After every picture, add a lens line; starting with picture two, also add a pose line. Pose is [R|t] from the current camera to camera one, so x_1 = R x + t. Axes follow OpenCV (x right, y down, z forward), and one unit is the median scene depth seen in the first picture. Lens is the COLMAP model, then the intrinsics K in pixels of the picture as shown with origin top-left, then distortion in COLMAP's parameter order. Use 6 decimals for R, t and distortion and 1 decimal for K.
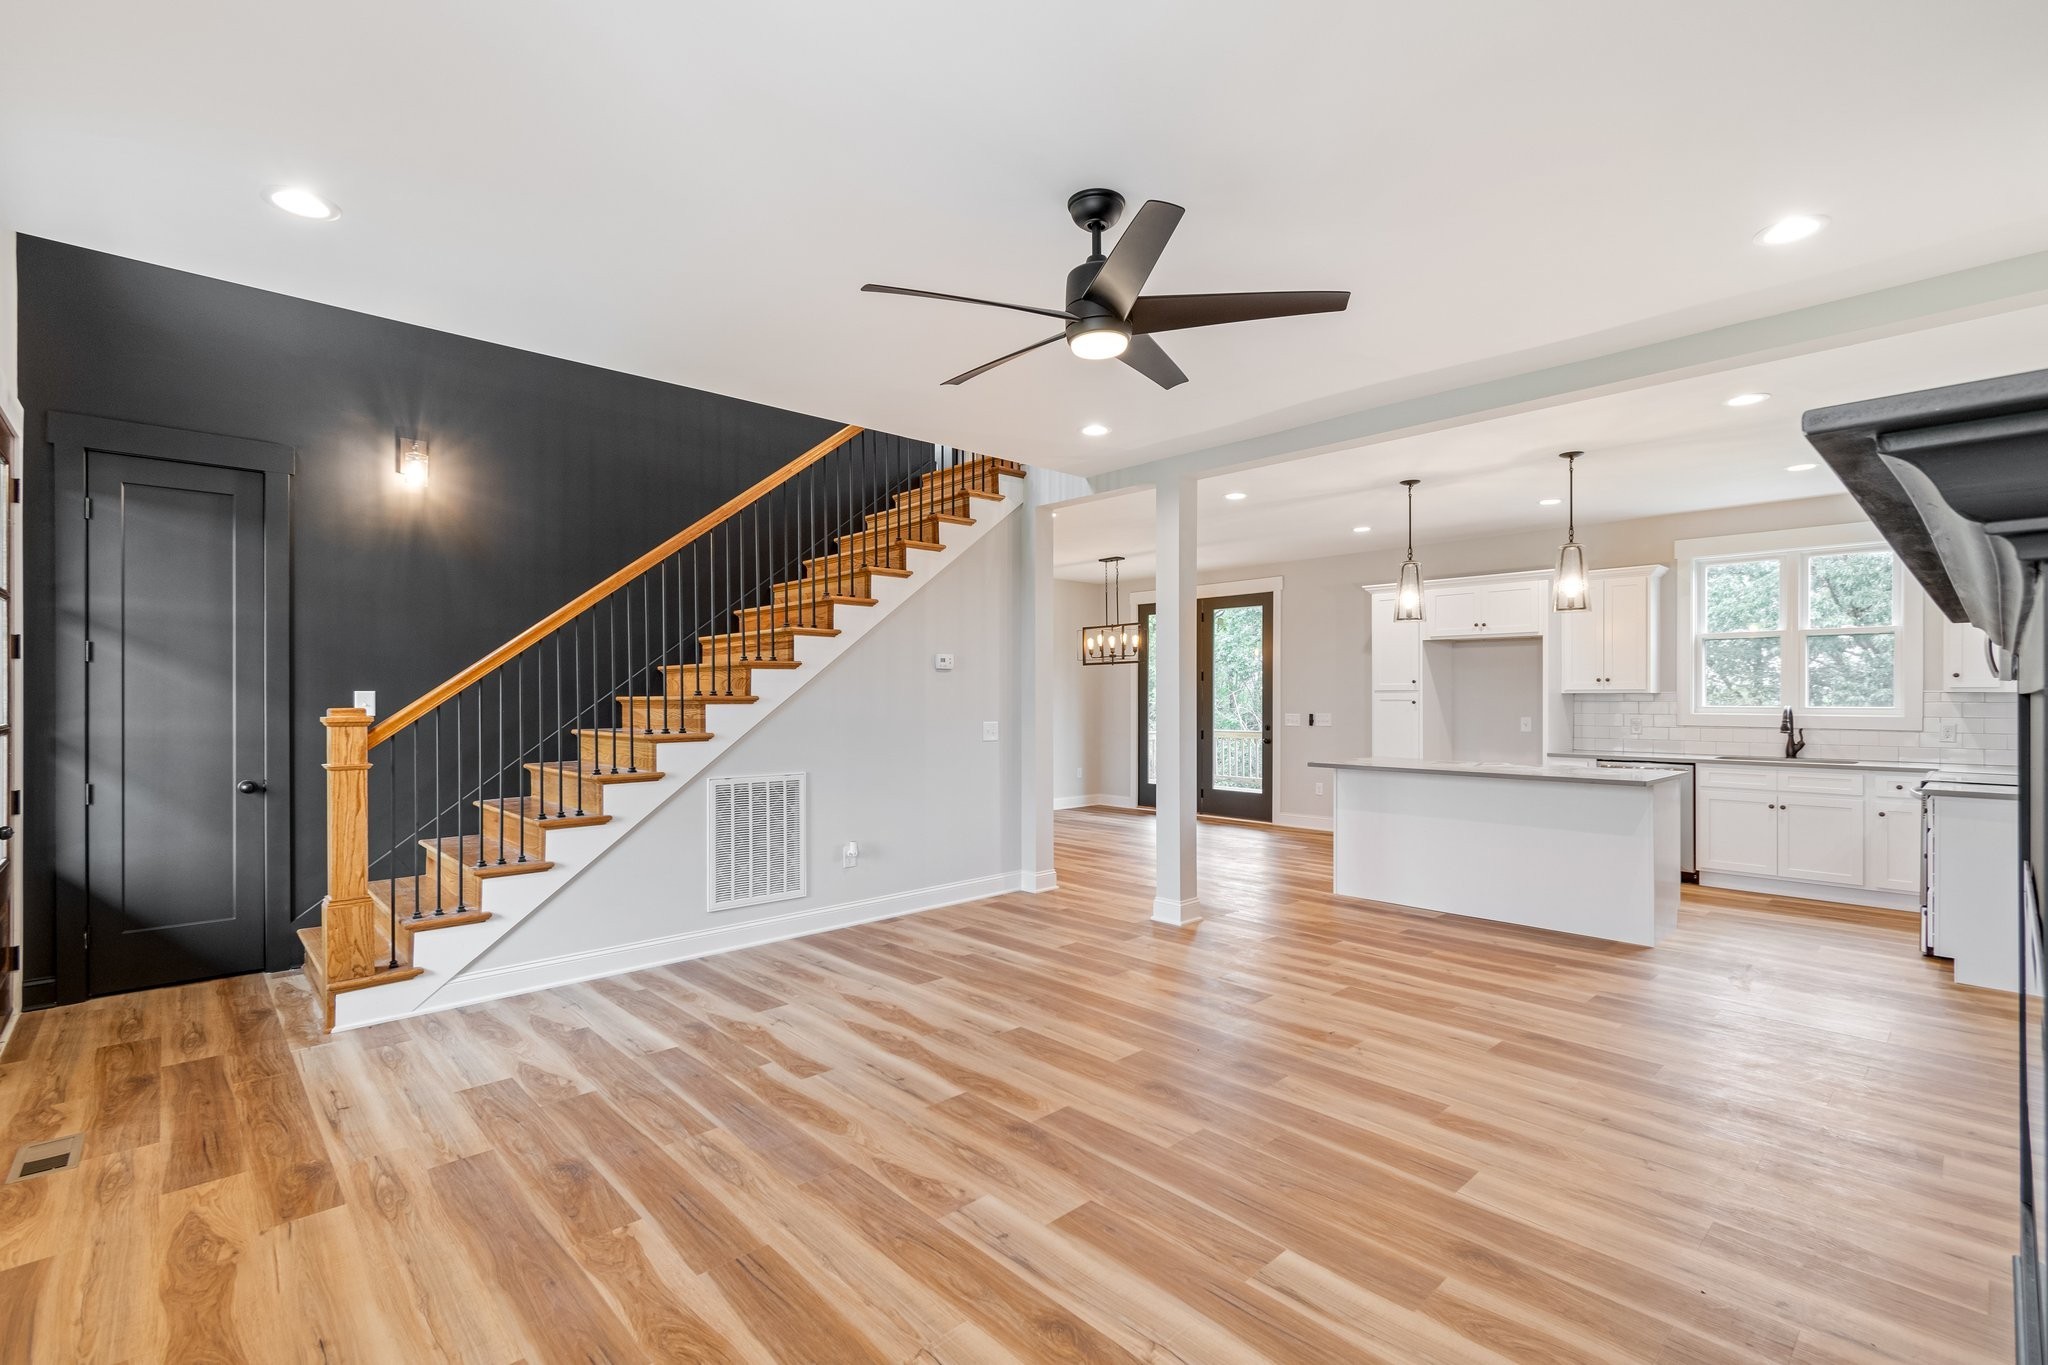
lens RADIAL K [[920.3, 0, 1025.3], [0, 920.3, 702.9], [0, 0, 1]] dist [-0.000316, -0.000021]
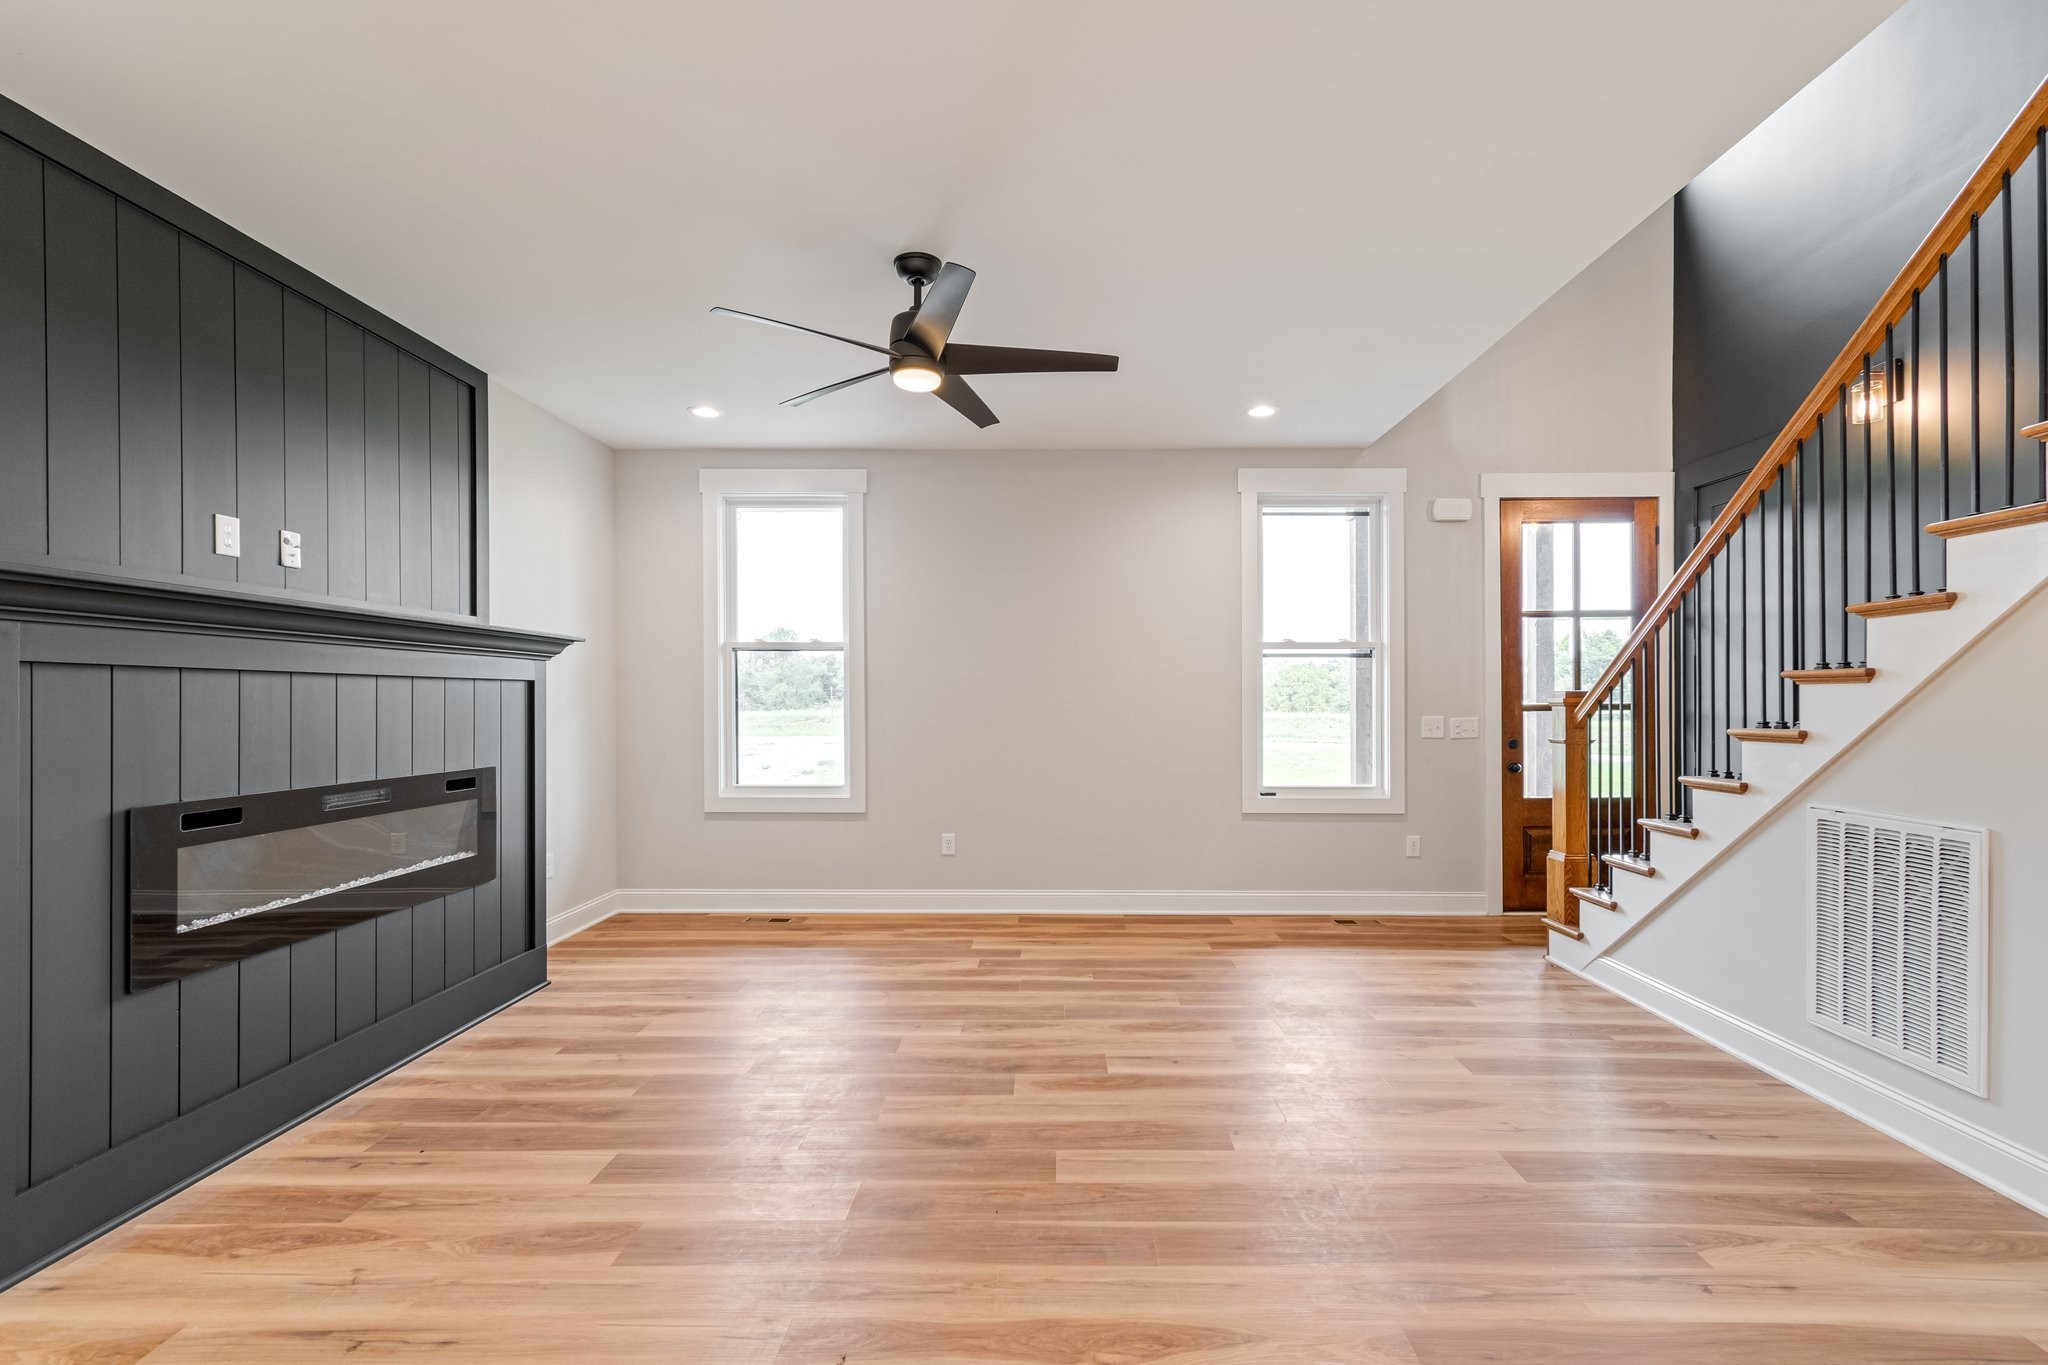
lens RADIAL K [[920.3, 0, 1038.8], [0, 920.3, 691.8], [0, 0, 1]] dist [-0.000316, -0.000021]
pose [[-0.687713, -0.001073, -0.725982, 0.747715], [-0.002442, 0.999997, 0.000836, 0.012283], [0.725978, 0.002348, -0.687713, 1.721443]]
